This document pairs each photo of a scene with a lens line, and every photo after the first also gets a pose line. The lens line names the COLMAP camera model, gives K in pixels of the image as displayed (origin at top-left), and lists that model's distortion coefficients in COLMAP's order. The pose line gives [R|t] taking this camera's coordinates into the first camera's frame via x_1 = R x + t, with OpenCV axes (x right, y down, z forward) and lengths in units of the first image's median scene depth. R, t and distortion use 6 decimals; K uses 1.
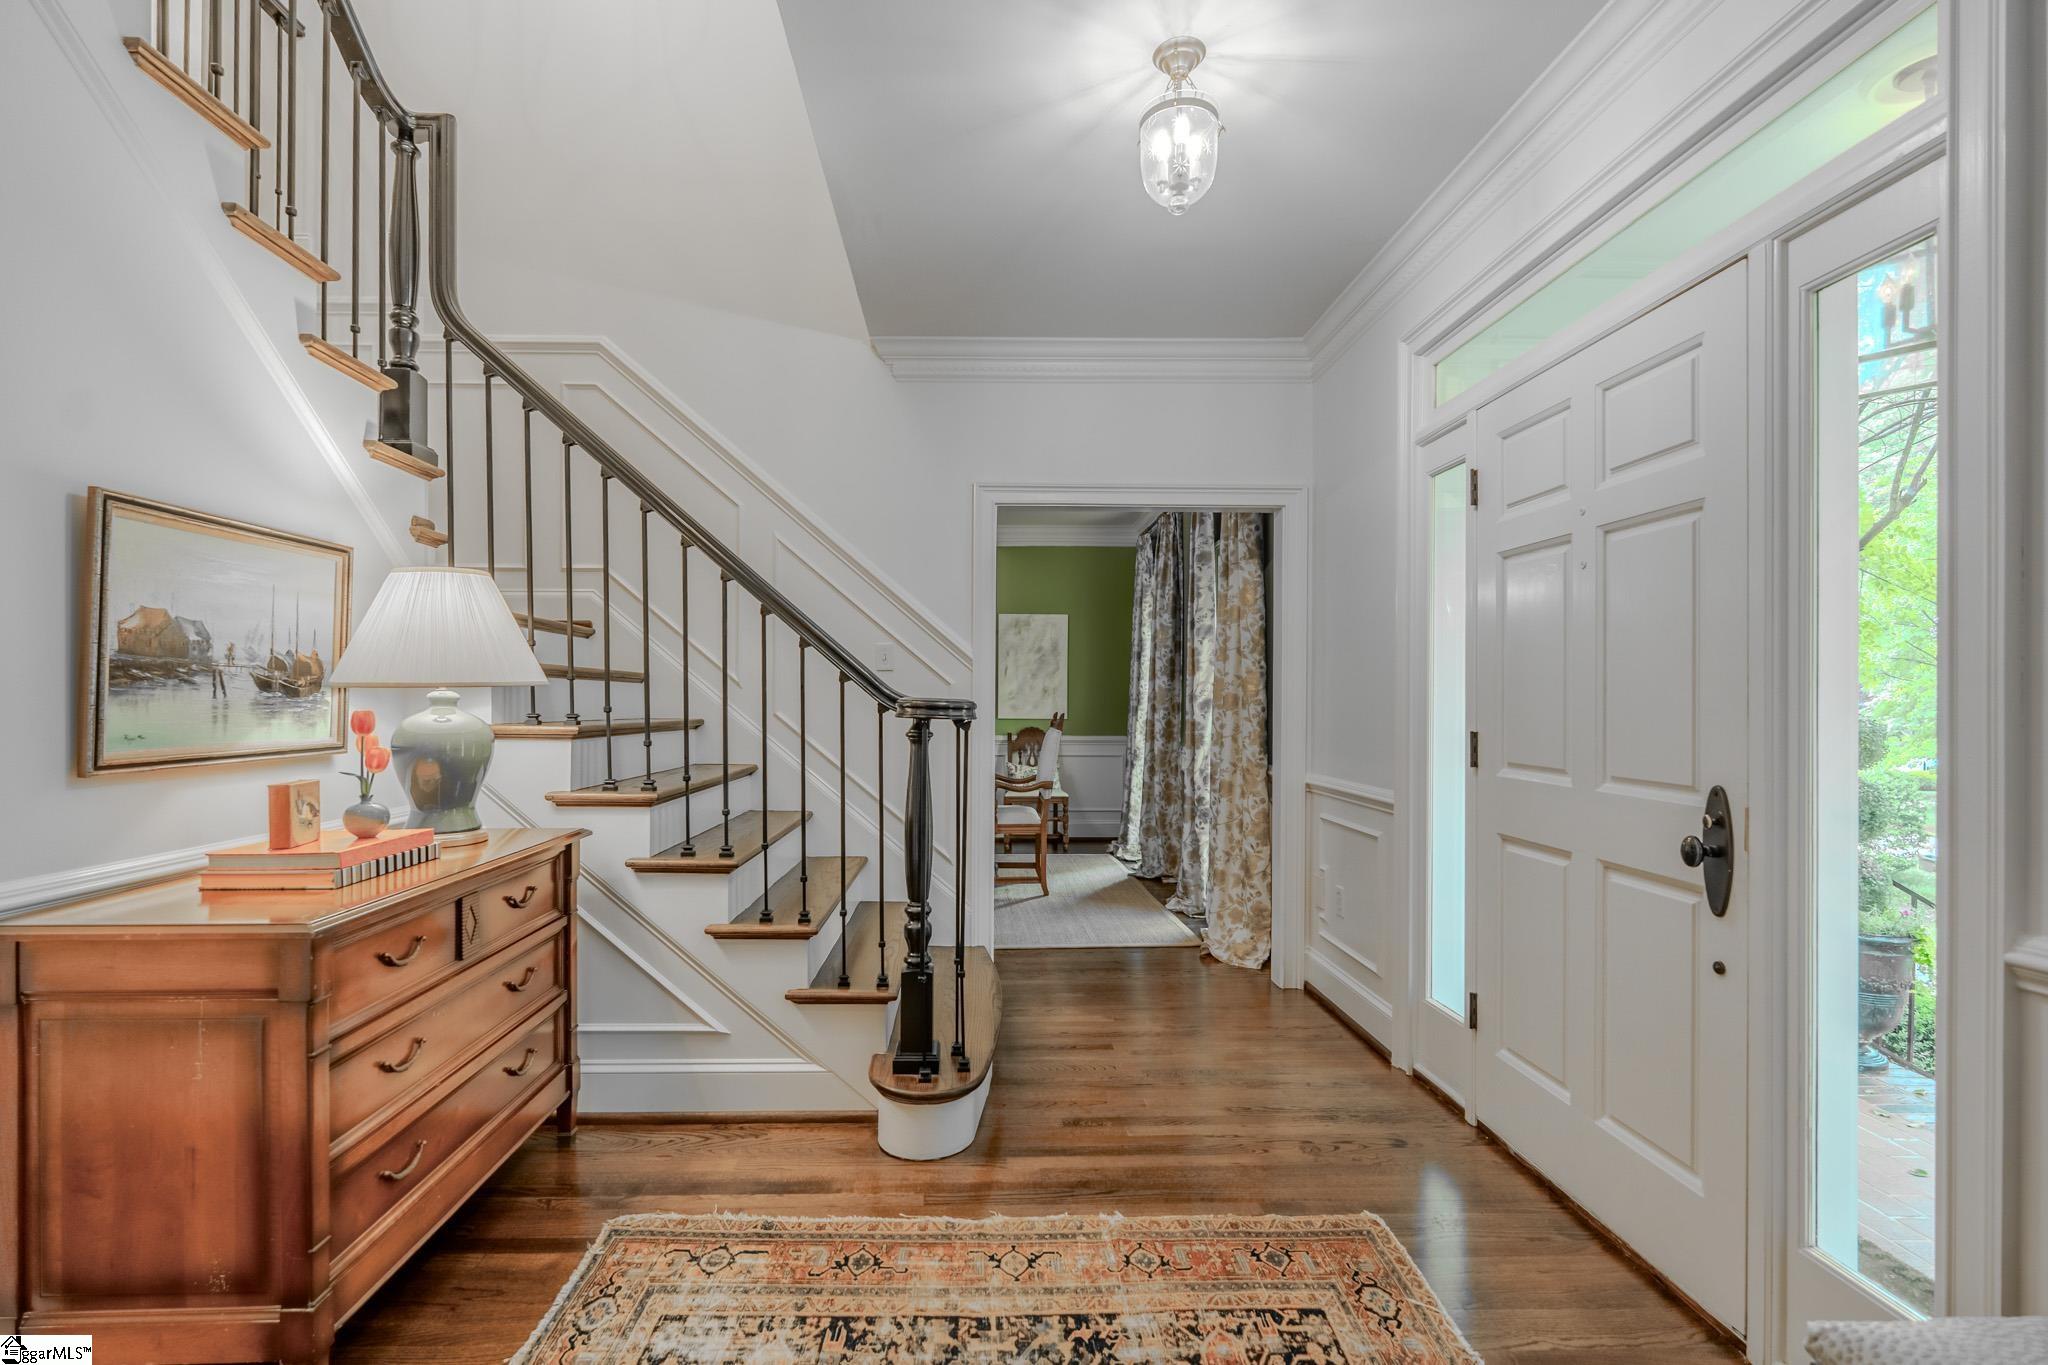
lens RADIAL K [[907.1, 0, 971.9], [0, 907.1, 701.3], [0, 0, 1]] dist [-0.004510, -0.000685]
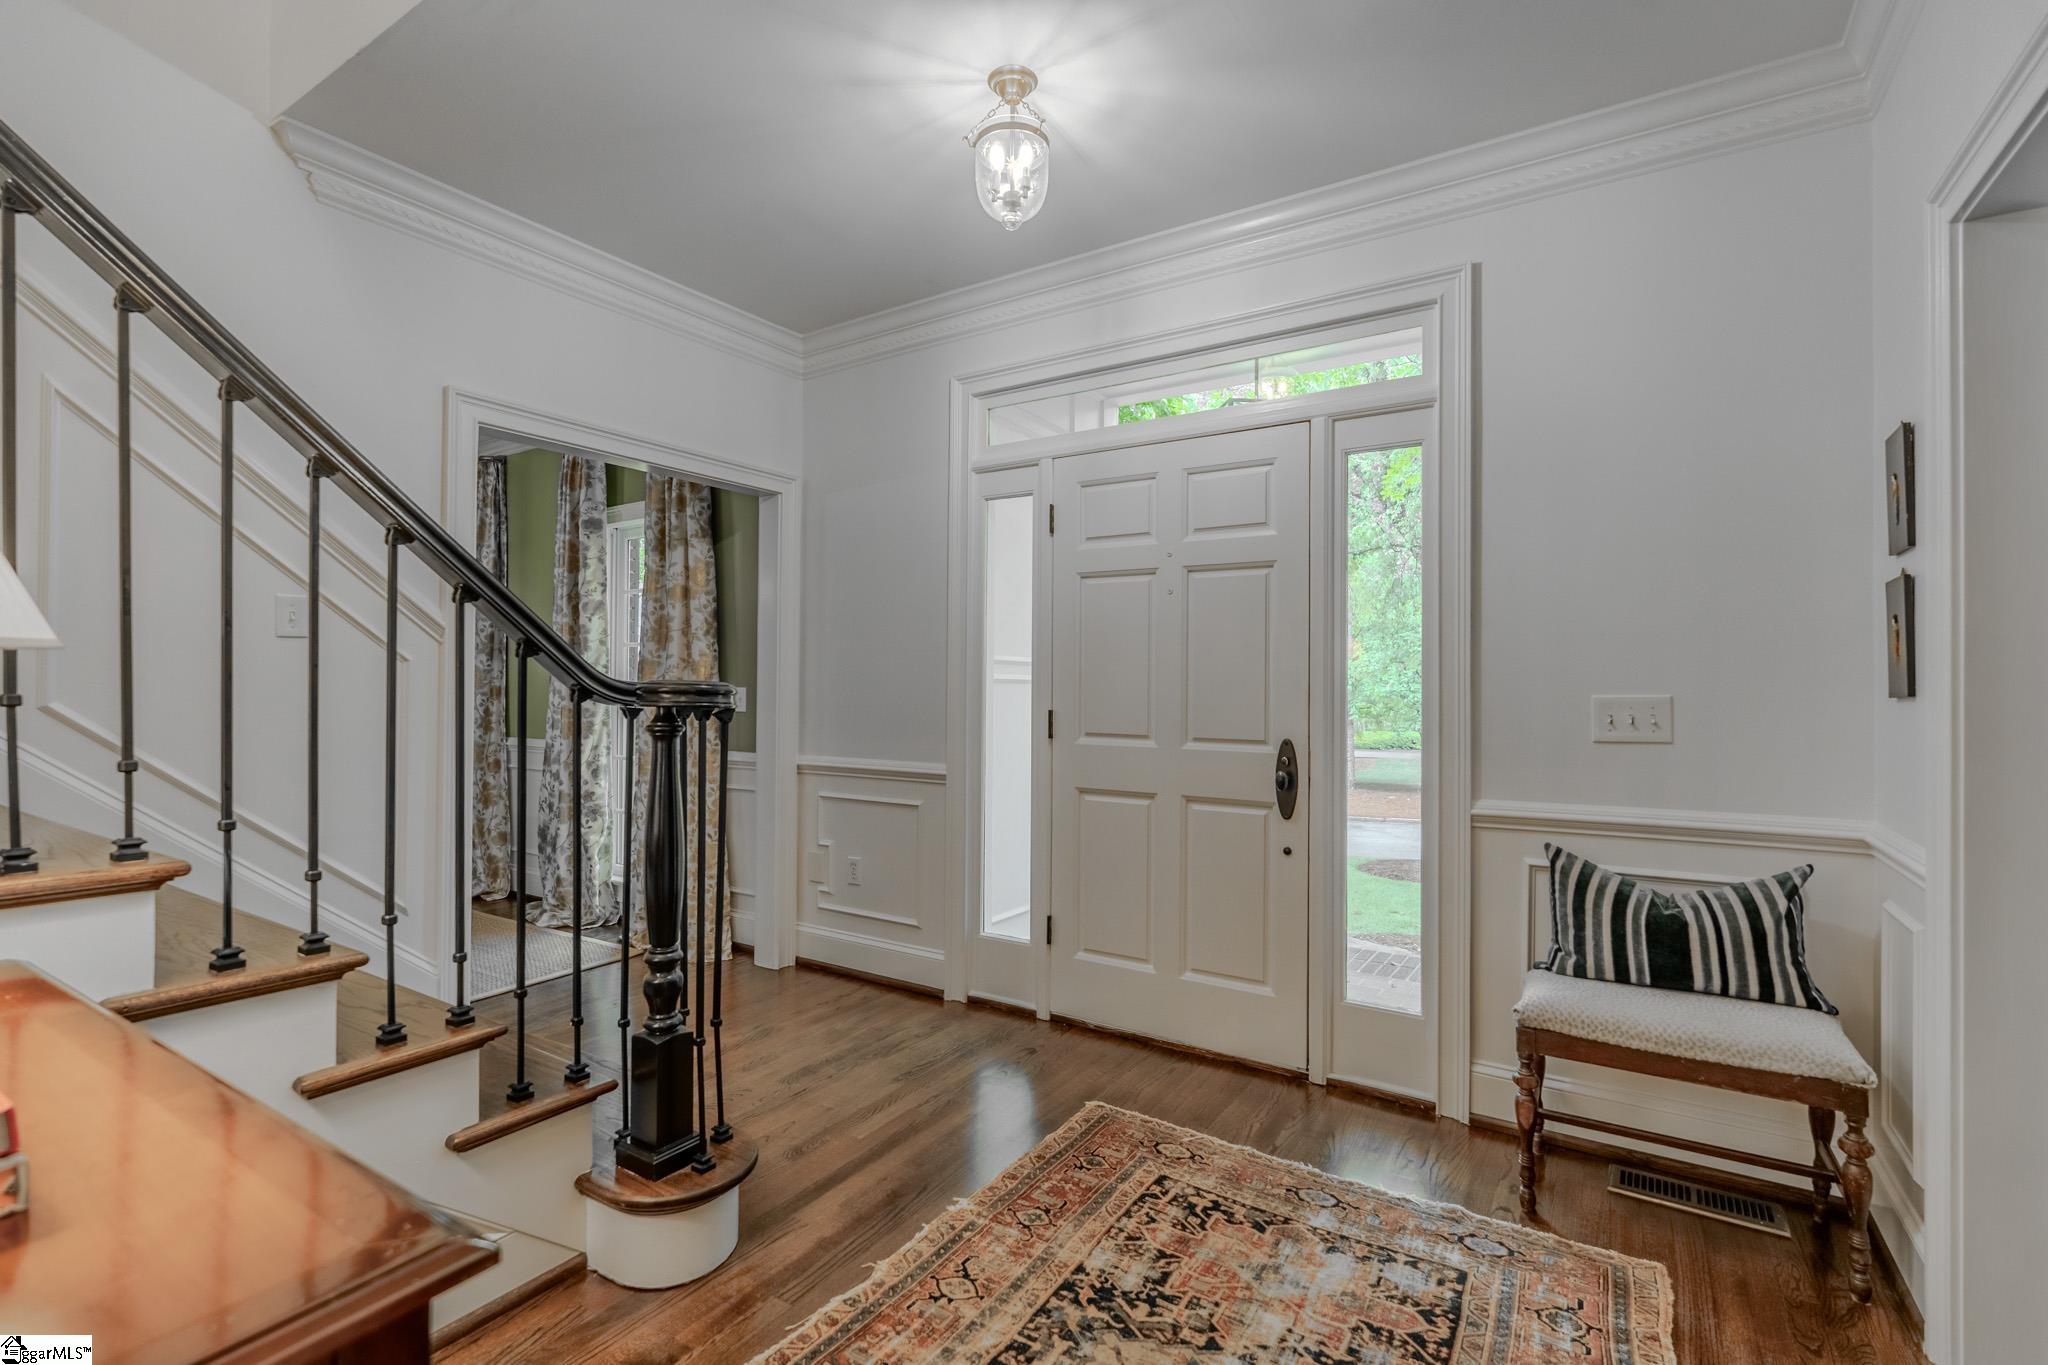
lens RADIAL K [[907.1, 0, 1011.9], [0, 907.1, 680.9], [0, 0, 1]] dist [-0.004510, -0.000685]
pose [[0.561322, 0.005891, 0.827577, -0.675568], [-0.002528, 0.999982, -0.005403, -0.000840], [-0.827594, 0.000941, 0.561327, 0.414603]]
